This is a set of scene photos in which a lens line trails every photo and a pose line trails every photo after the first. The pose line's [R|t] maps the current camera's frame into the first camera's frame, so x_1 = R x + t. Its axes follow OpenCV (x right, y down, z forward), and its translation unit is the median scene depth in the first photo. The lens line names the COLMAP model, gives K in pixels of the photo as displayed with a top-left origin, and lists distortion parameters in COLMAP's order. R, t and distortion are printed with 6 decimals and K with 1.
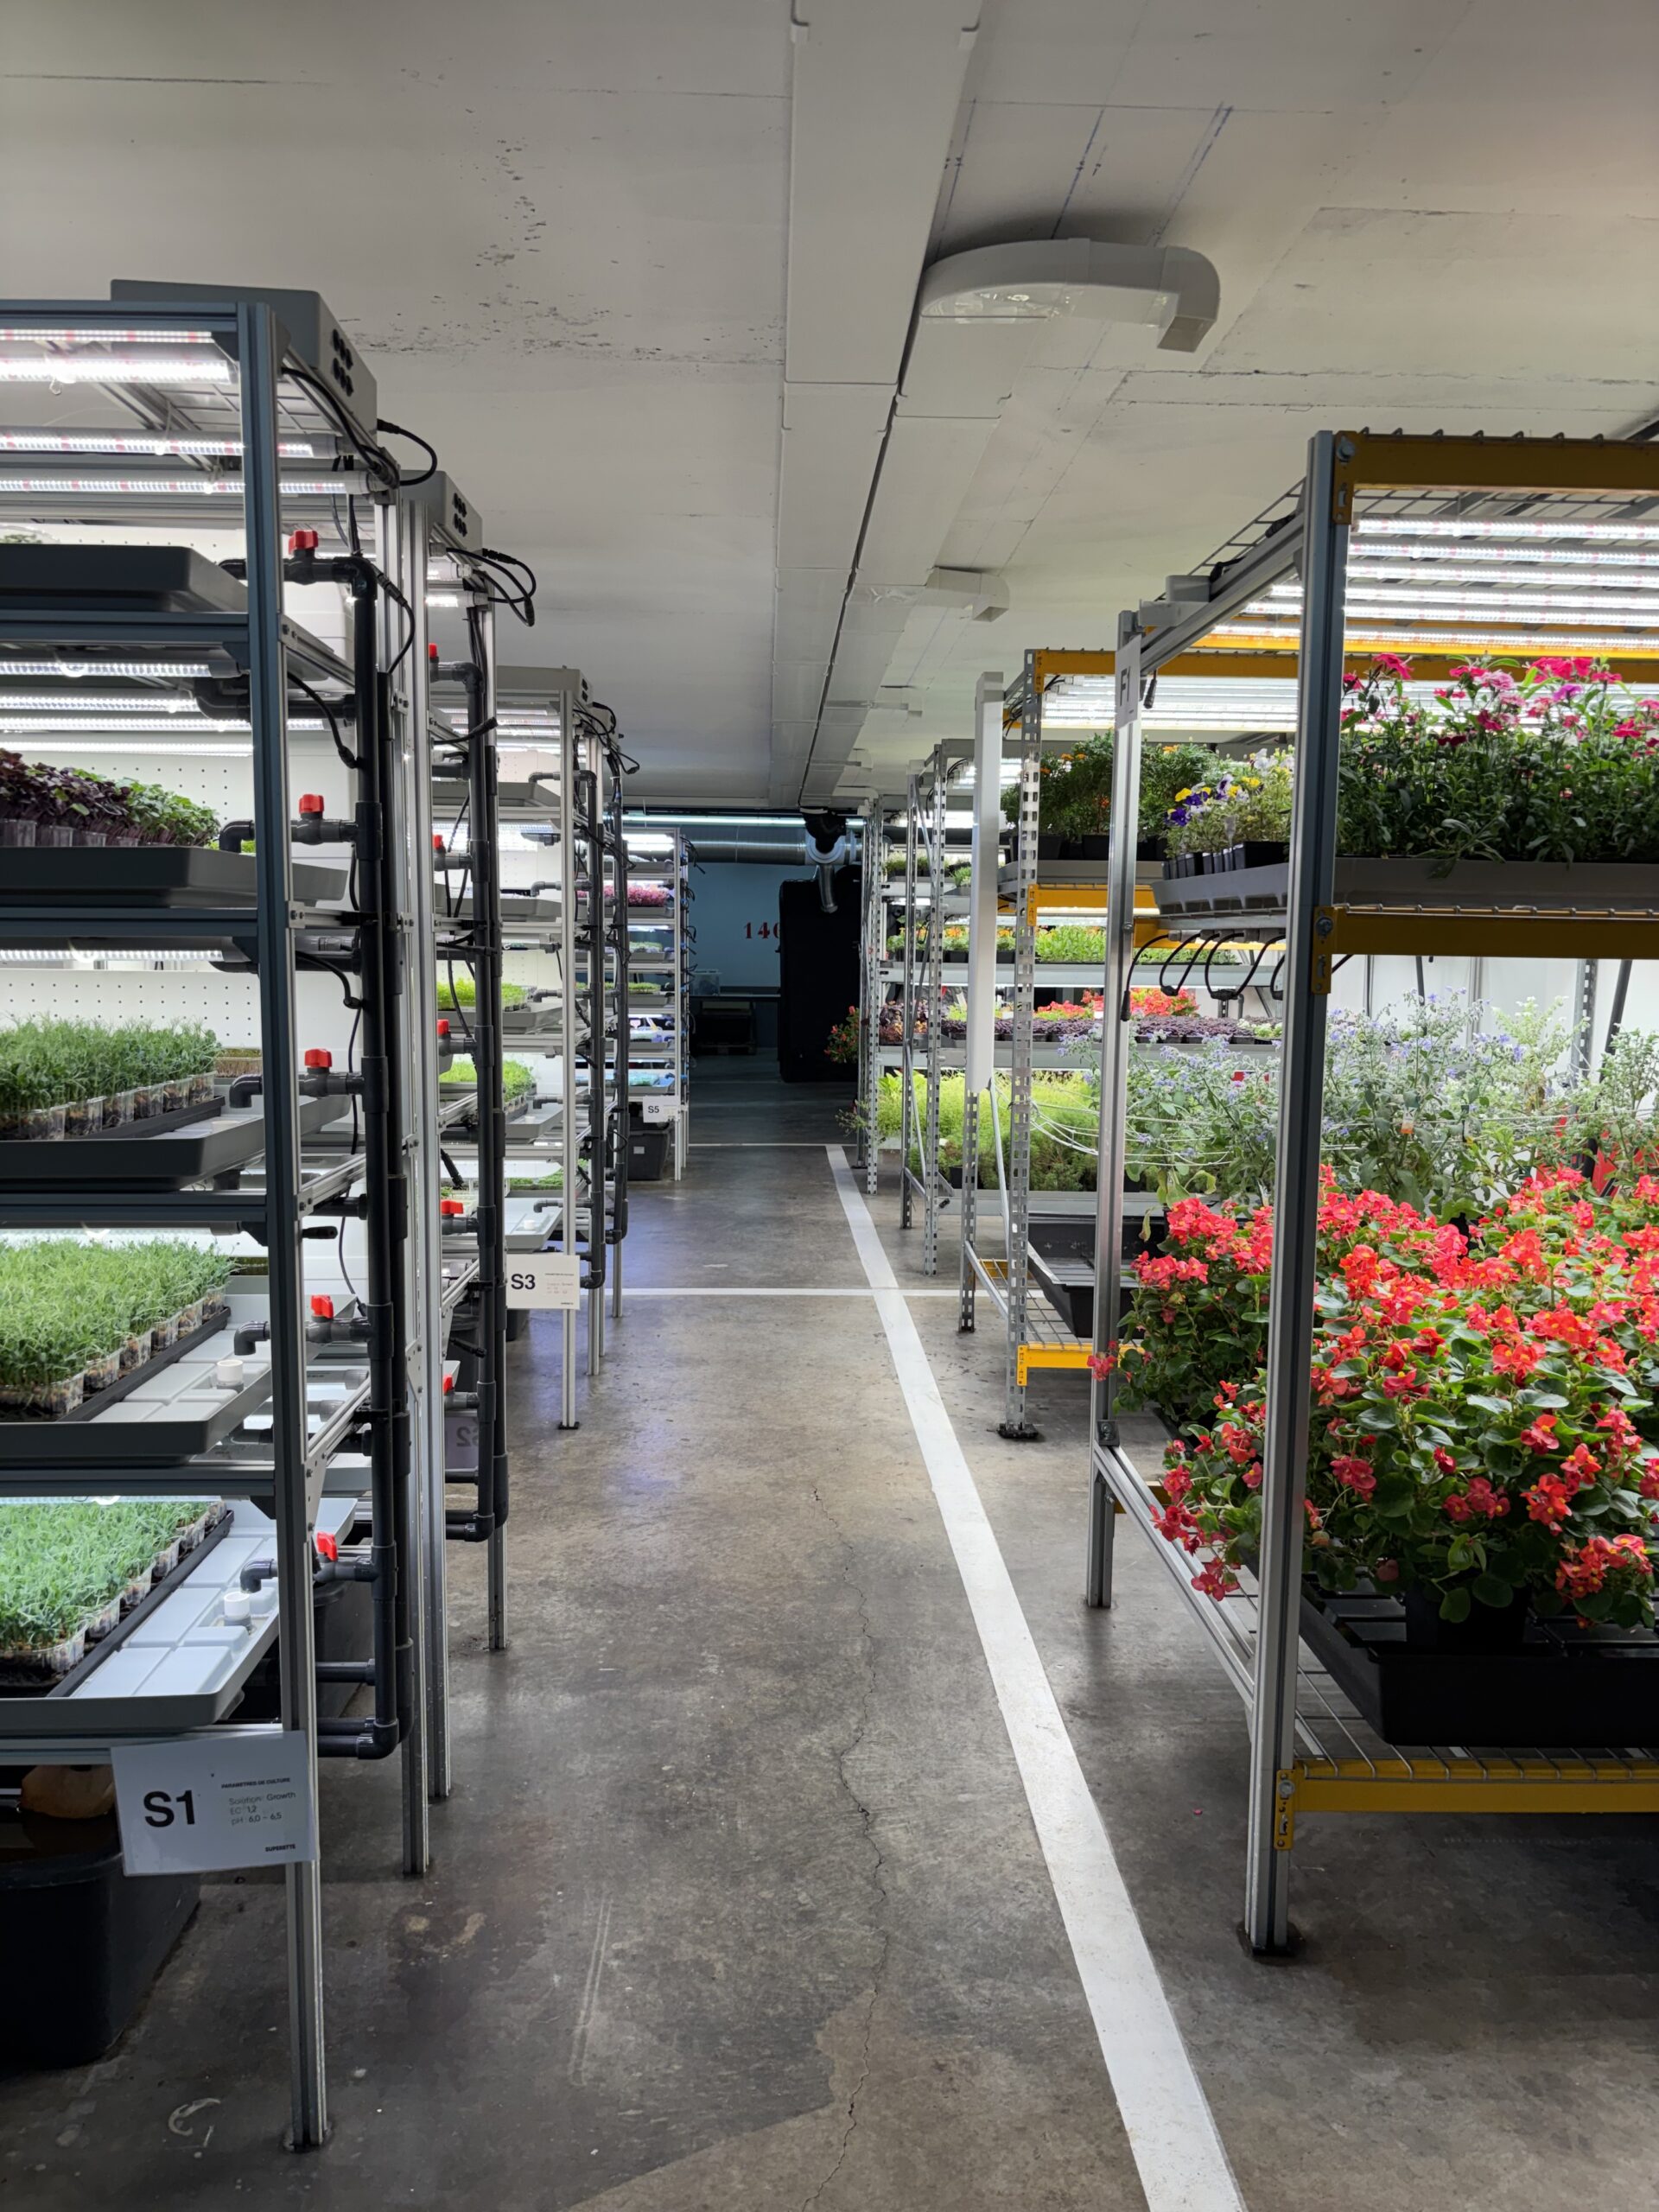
lens RADIAL K [[1688.5, 0, 832.5], [0, 1688.5, 1105.5], [0, 0, 1]] dist [0.088215, -0.003875]
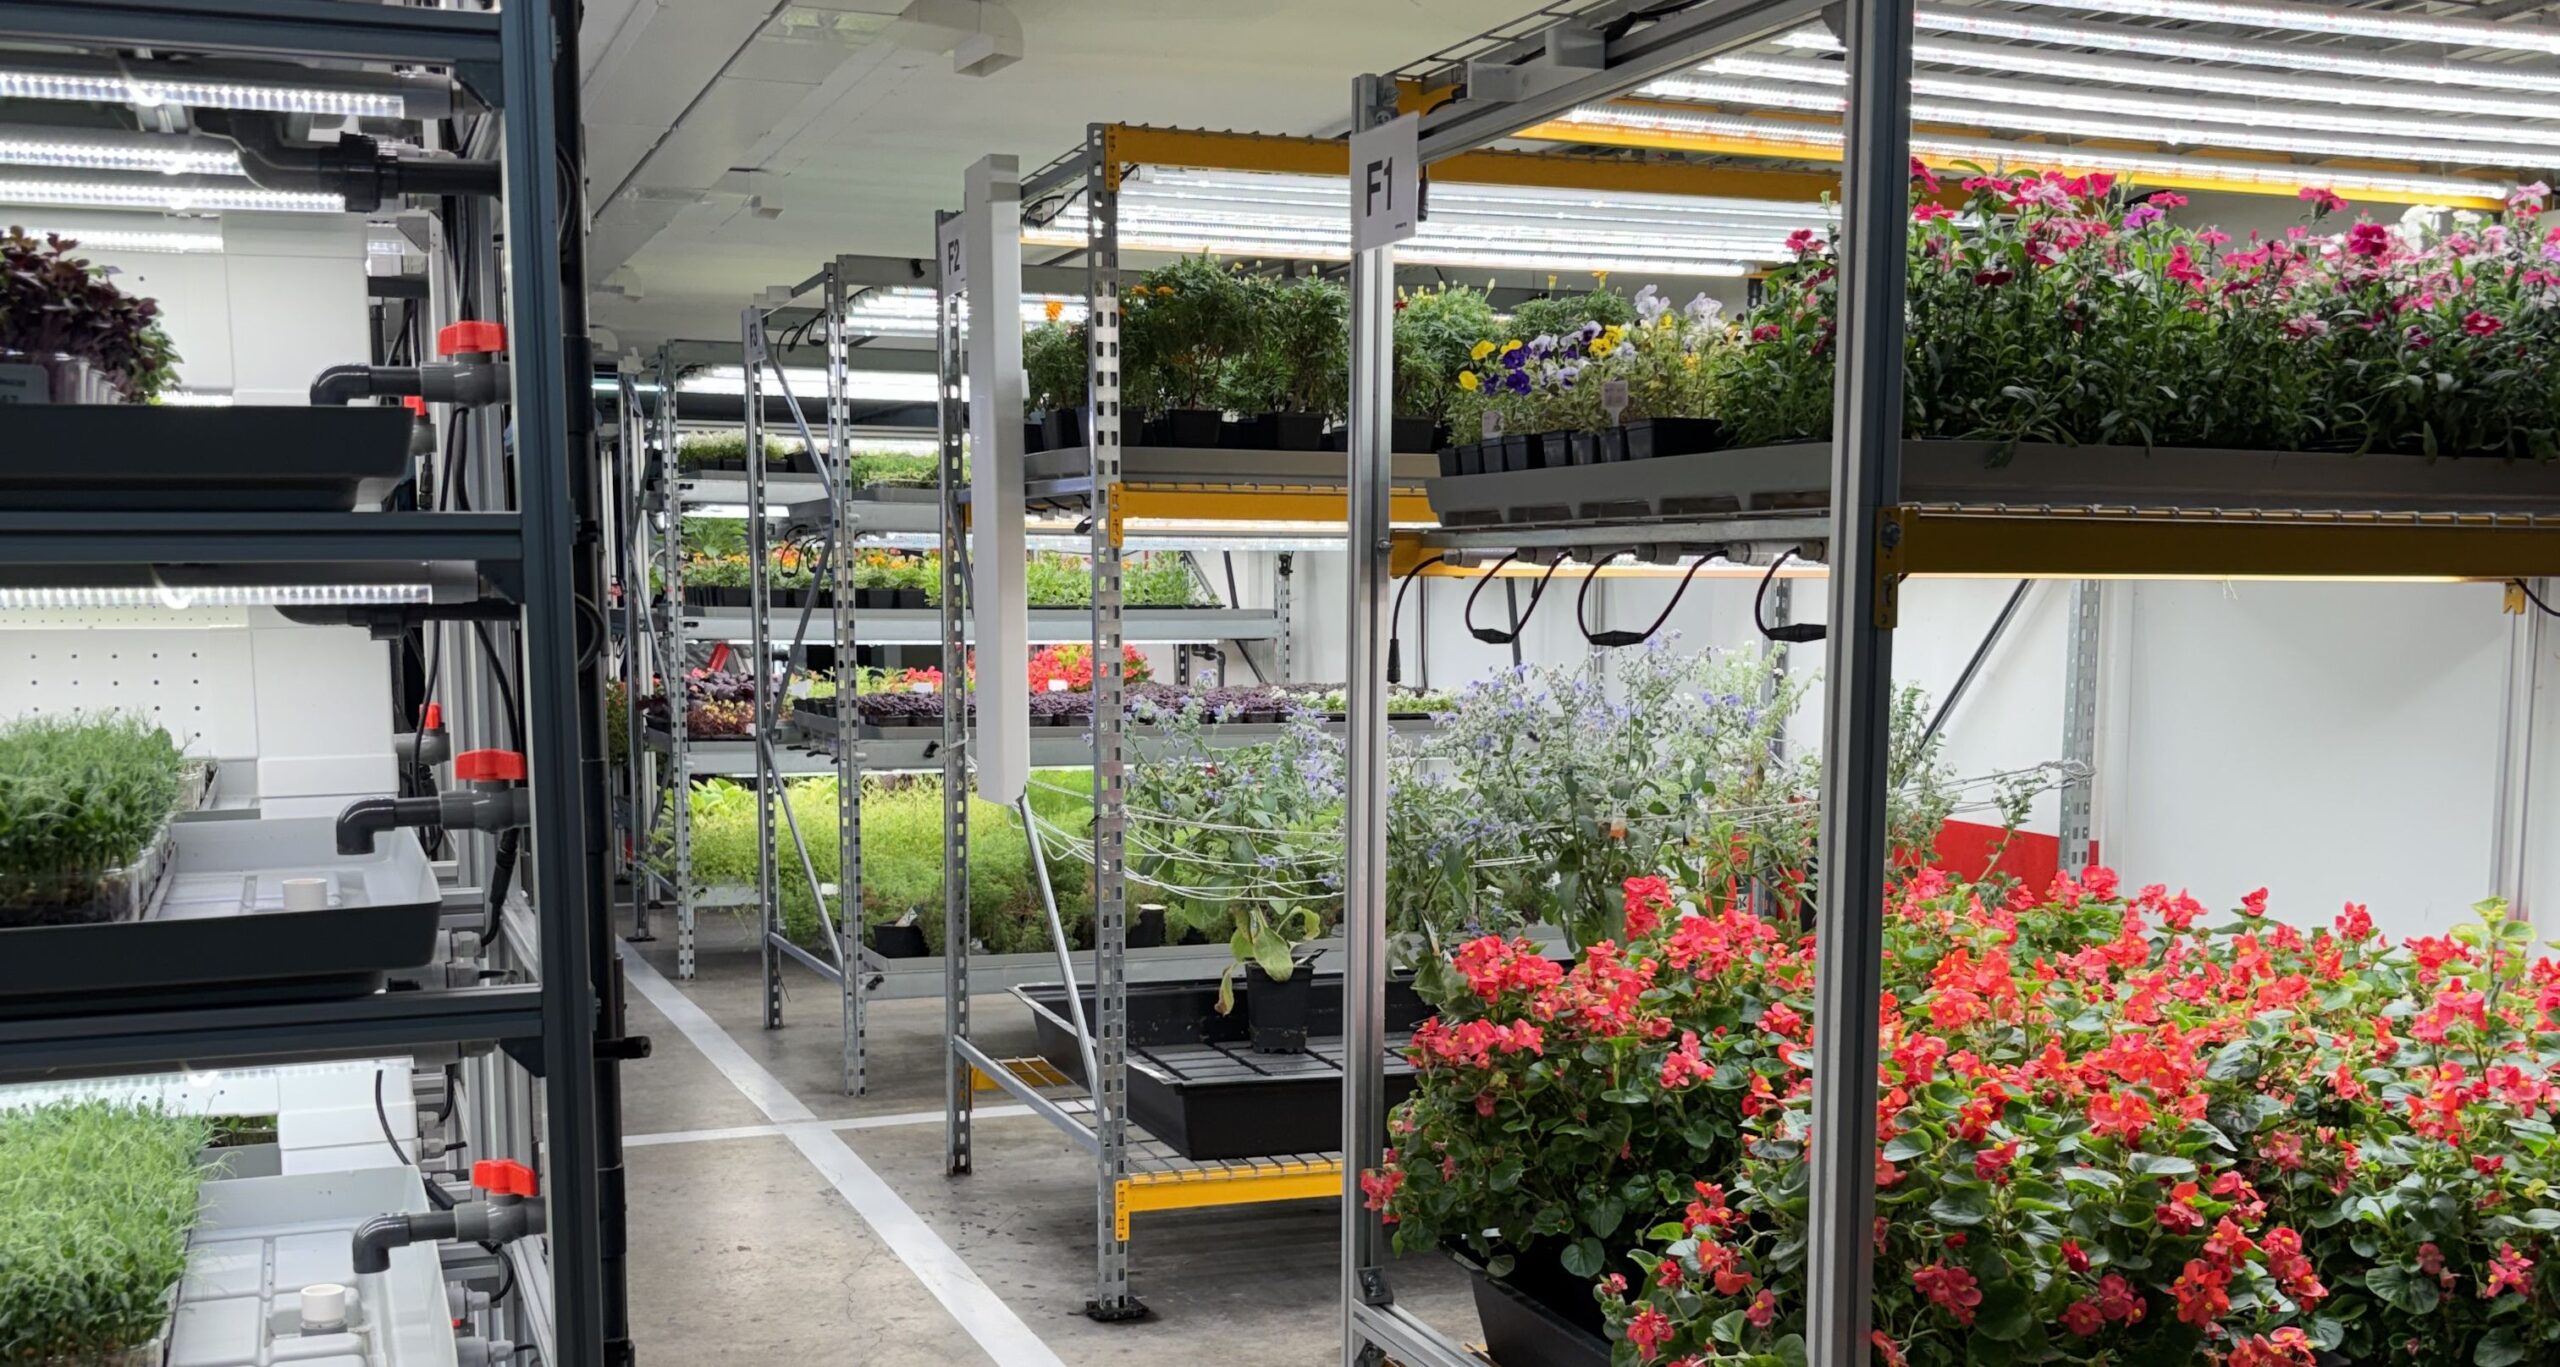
lens RADIAL K [[2590.9, 0, 1290.9], [0, 2590.9, 875.9], [0, 0, 1]] dist [0.138318, 0.000000]
pose [[0.947450, -0.049890, 0.315989, -0.197497], [0.044353, 0.998711, 0.024694, 0.000193], [-0.316814, -0.009381, 0.948441, 0.019445]]
